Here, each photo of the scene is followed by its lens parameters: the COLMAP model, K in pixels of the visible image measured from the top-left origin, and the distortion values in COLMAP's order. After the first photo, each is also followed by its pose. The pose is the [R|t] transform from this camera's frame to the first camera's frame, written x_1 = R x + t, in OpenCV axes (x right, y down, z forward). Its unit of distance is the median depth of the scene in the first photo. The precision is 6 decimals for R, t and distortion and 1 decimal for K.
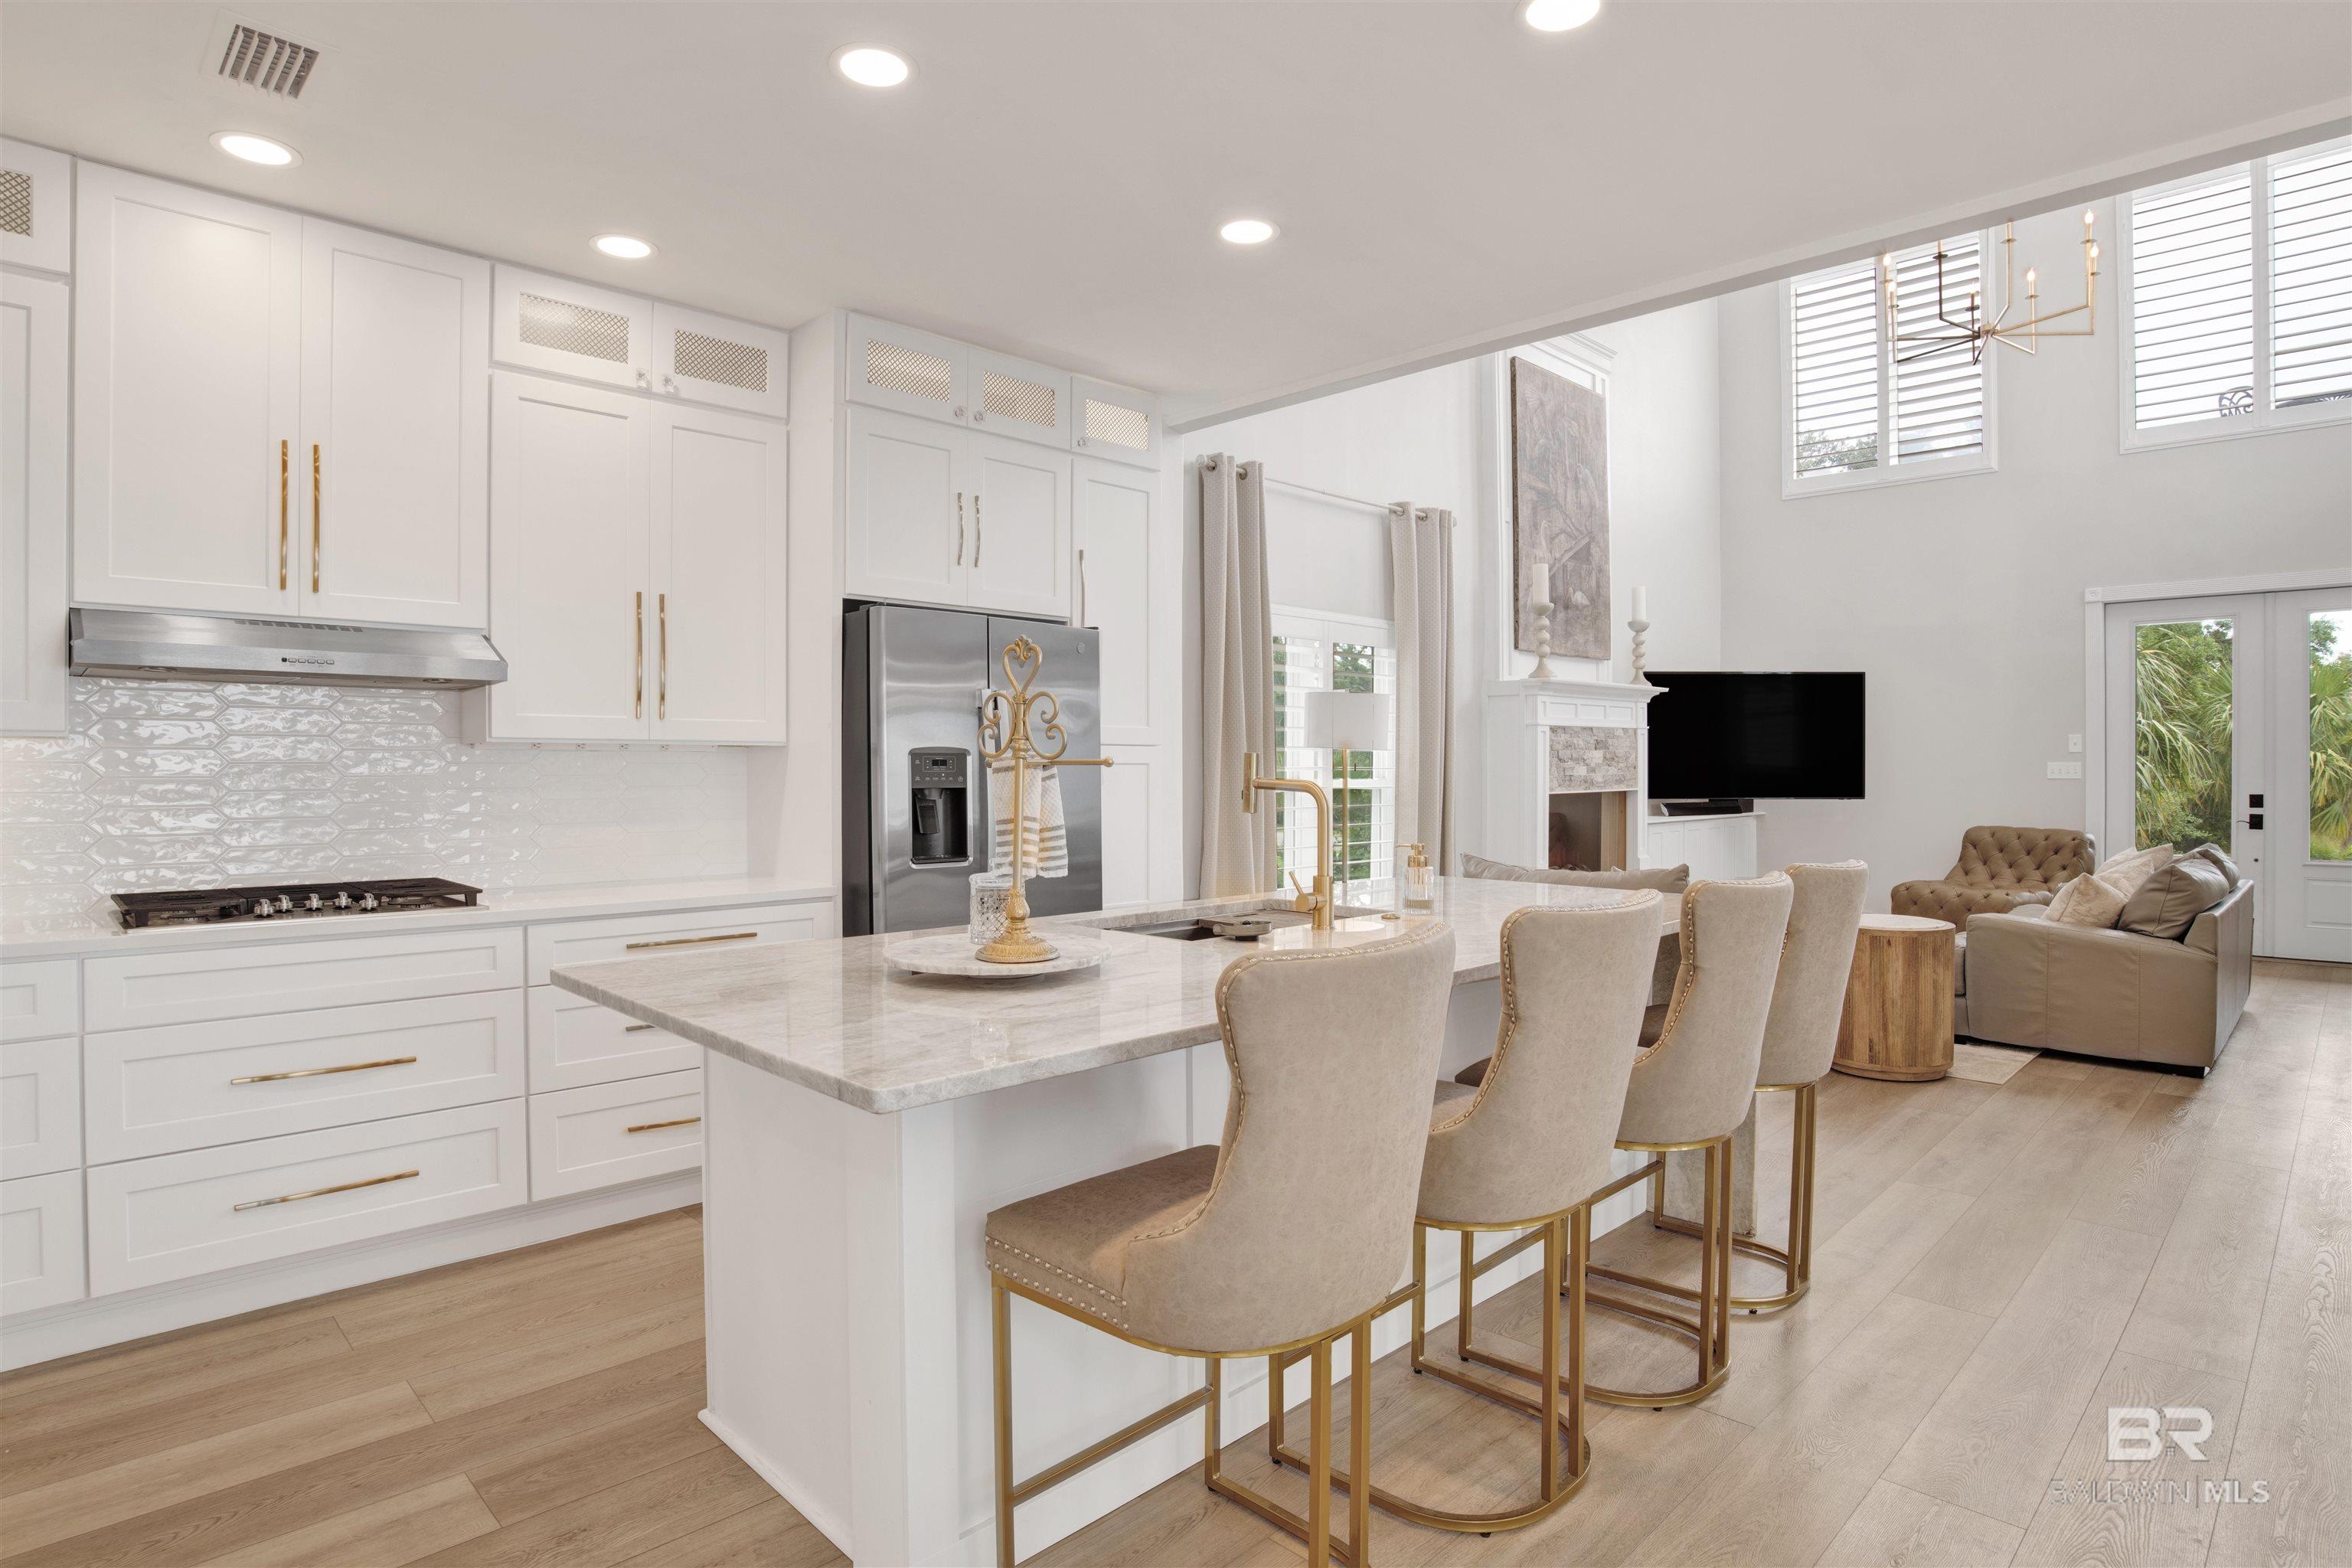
lens RADIAL K [[1240.3, 0, 1191.1], [0, 1240.3, 782.4], [0, 0, 1]] dist [-0.061276, 0.018717]
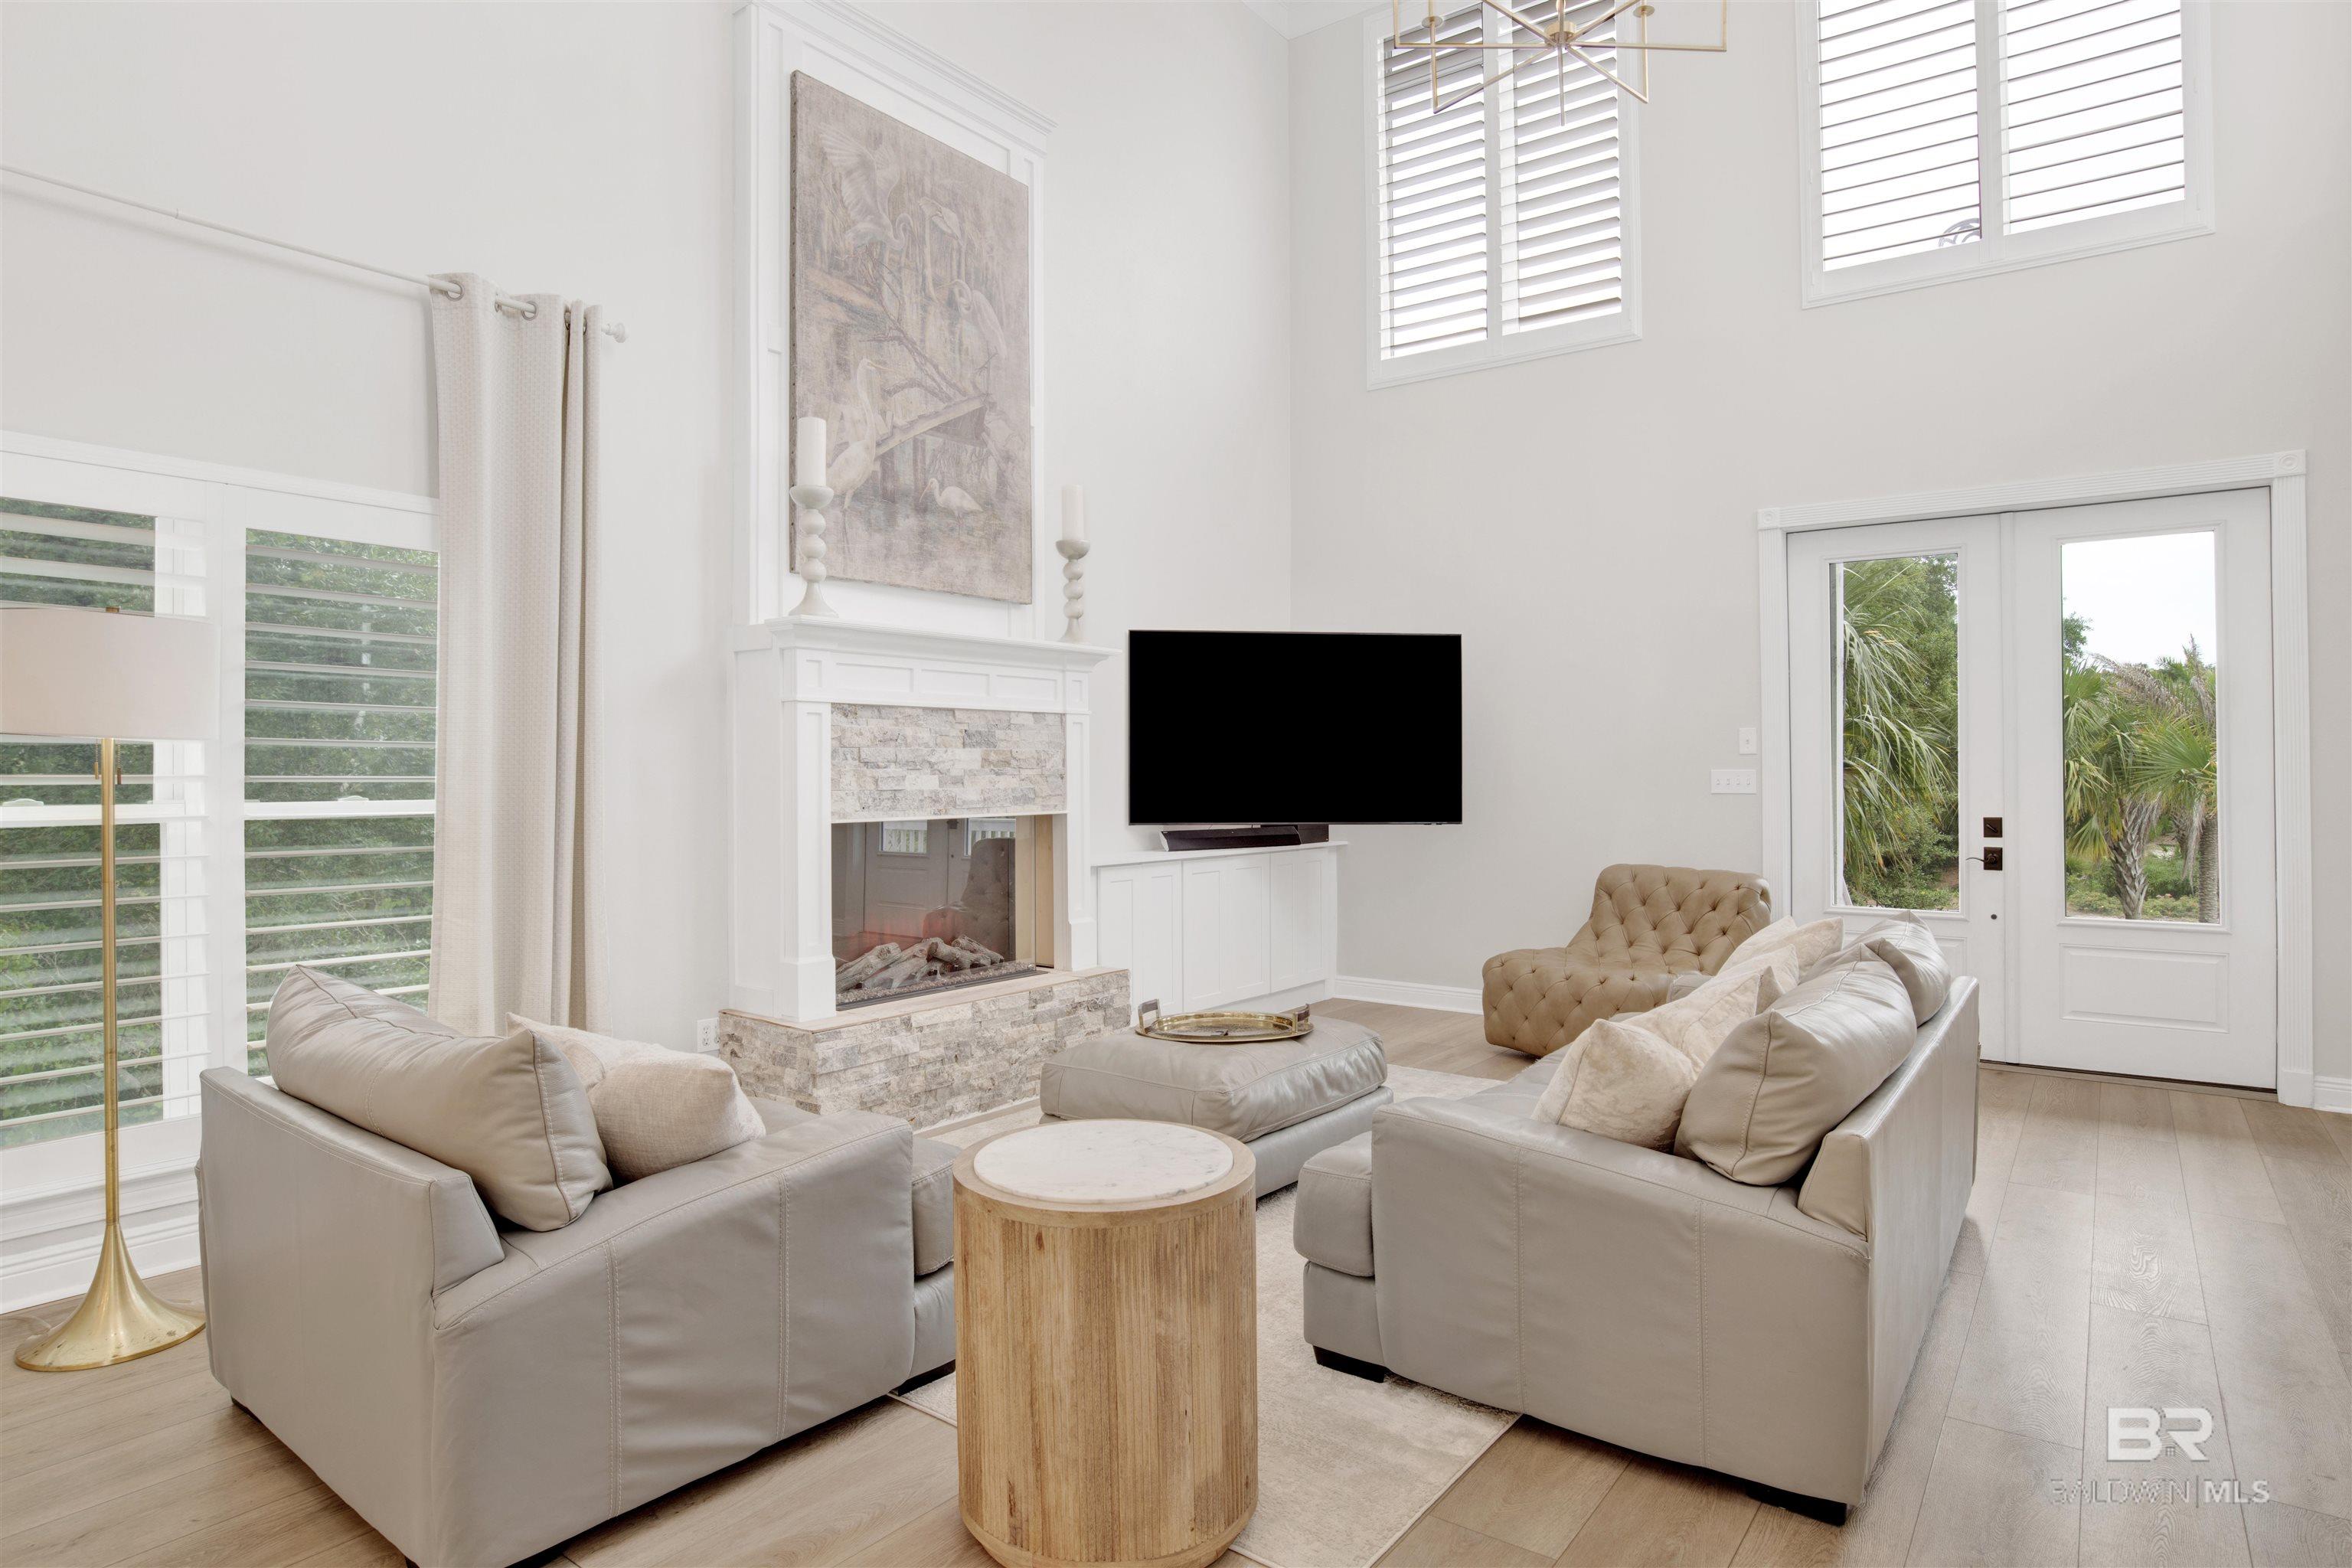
lens RADIAL K [[1294.2, 0, 1178.1], [0, 1294.2, 774.0], [0, 0, 1]] dist [-0.066469, 0.018268]
pose [[0.990089, 0.000767, 0.140437, 0.357067], [0.001302, 0.999892, -0.014634, -0.004462], [-0.140433, 0.014672, 0.989981, 0.382505]]
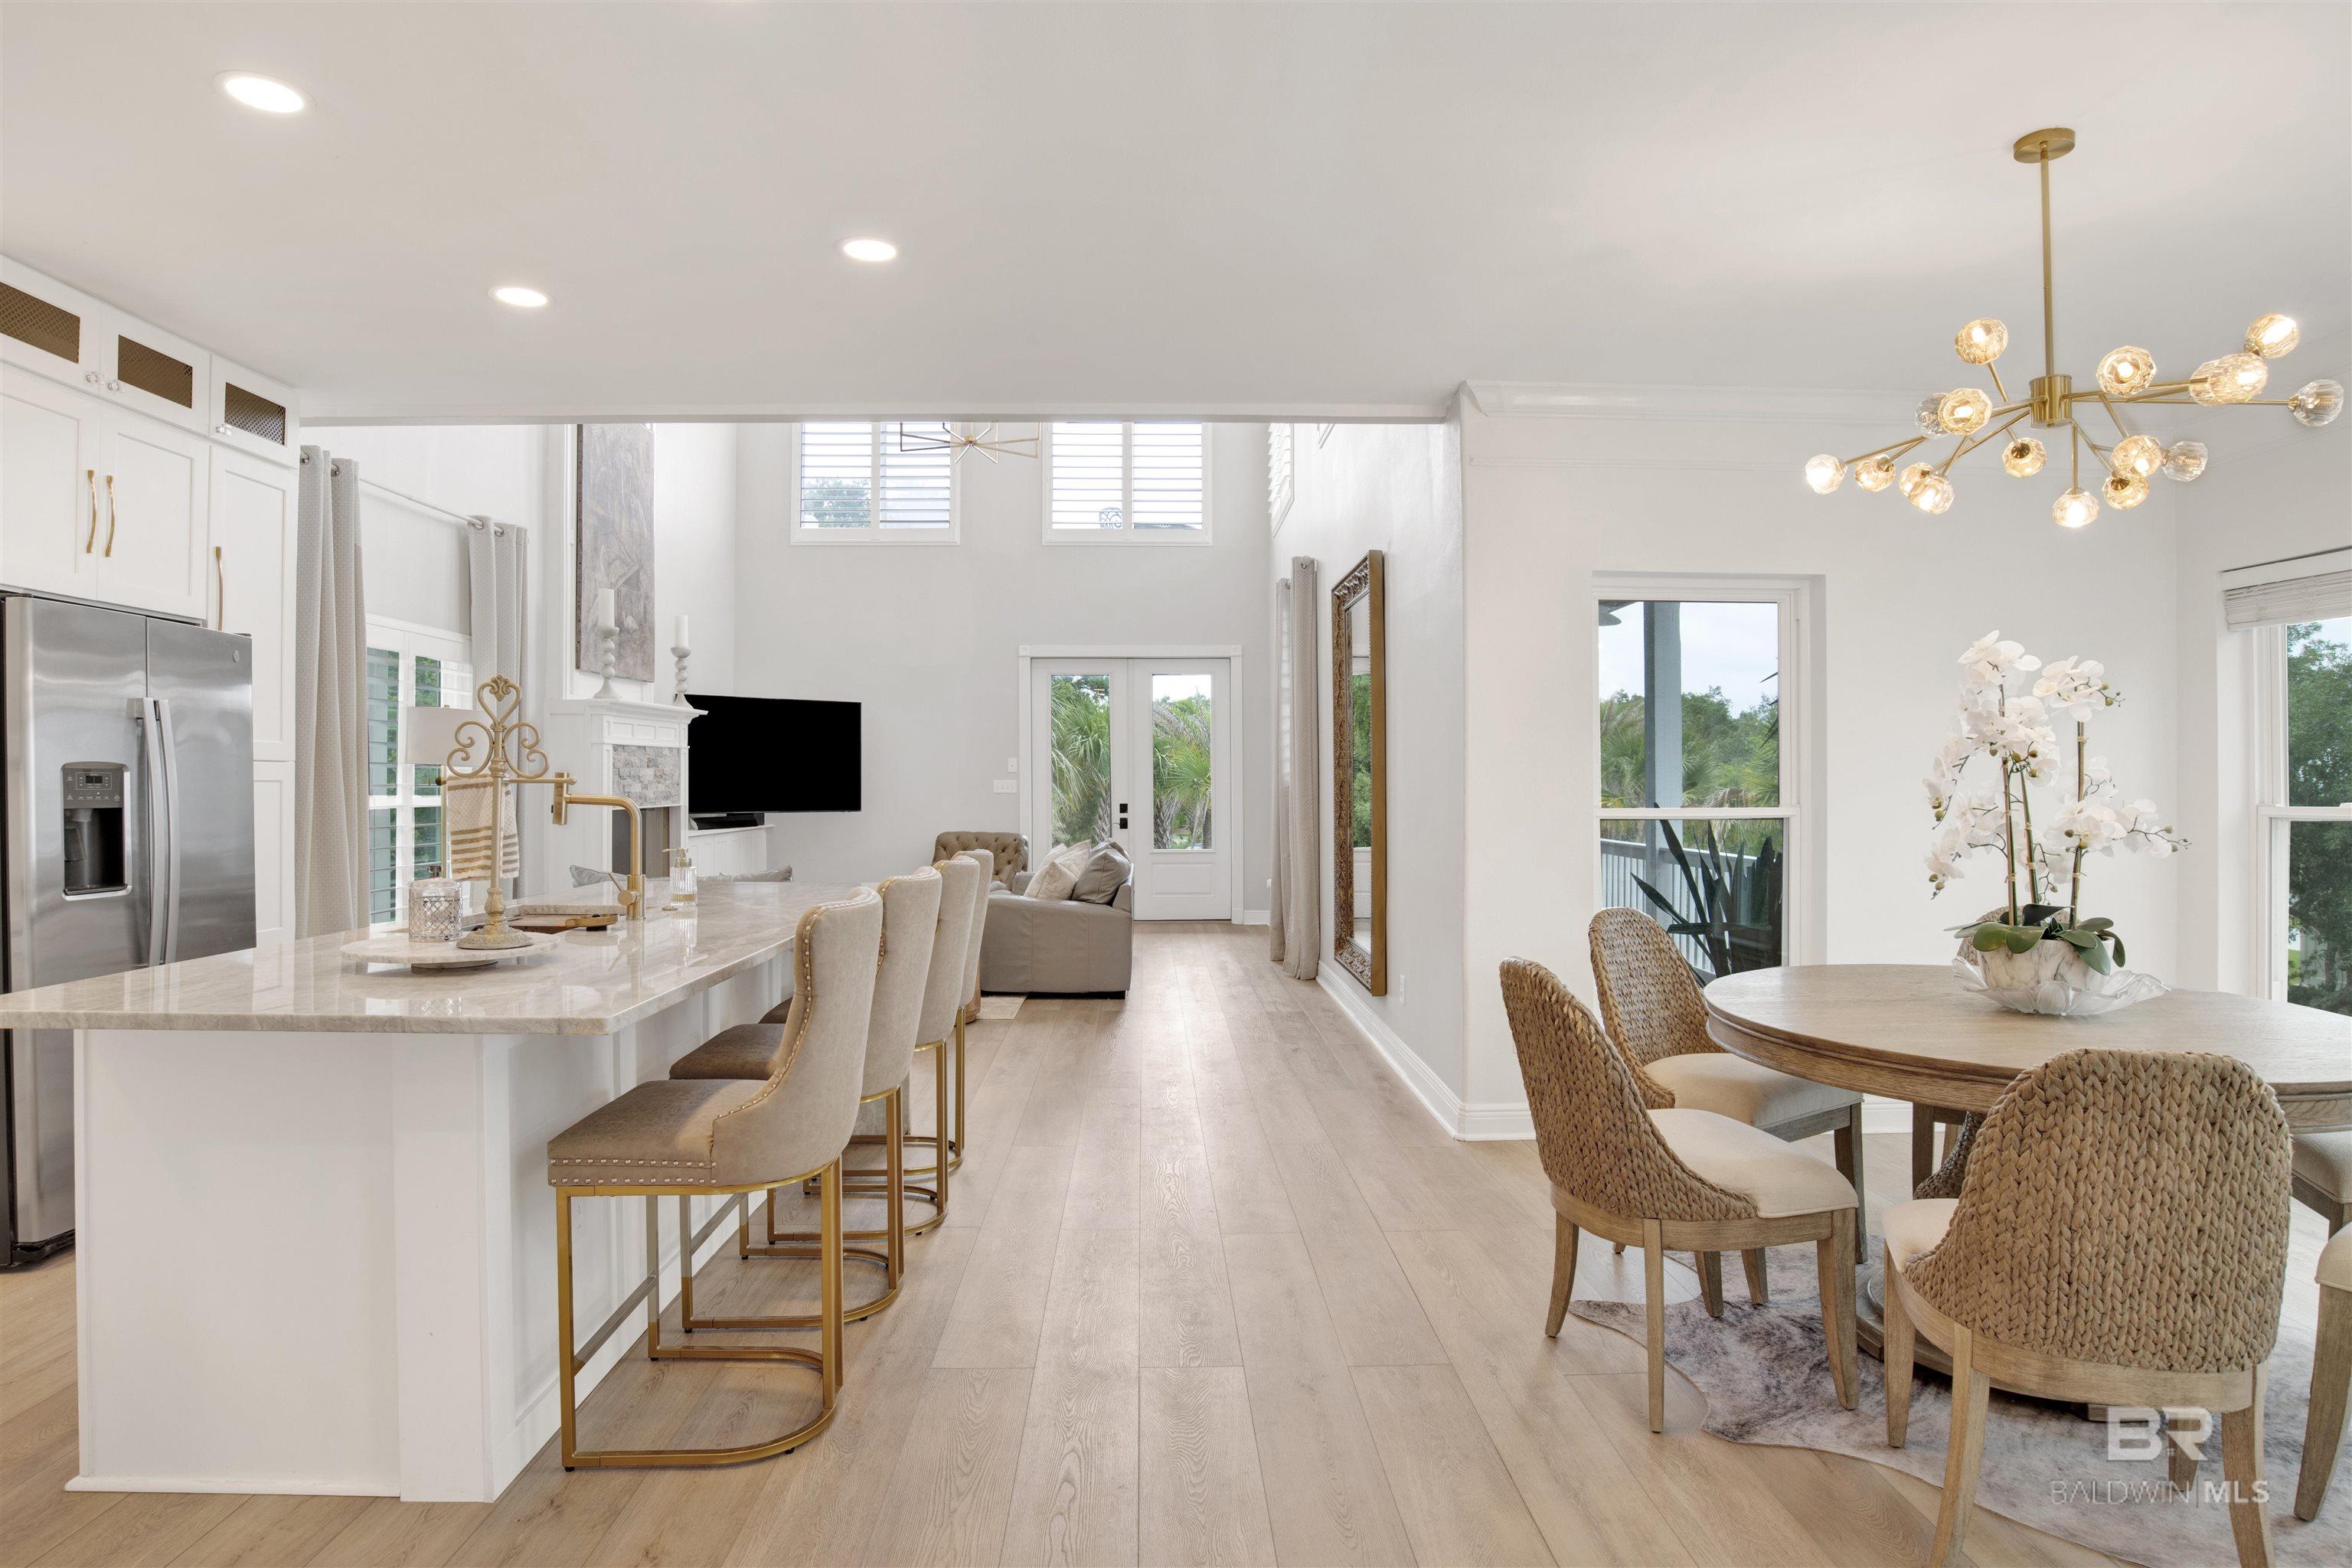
lens RADIAL K [[1294.2, 0, 1164.0], [0, 1294.2, 771.4], [0, 0, 1]] dist [-0.066469, 0.018268]
pose [[0.698104, 0.006608, 0.715965, -0.153920], [0.009335, 0.999788, -0.018330, 0.000856], [-0.715935, 0.019479, 0.697895, -0.083435]]
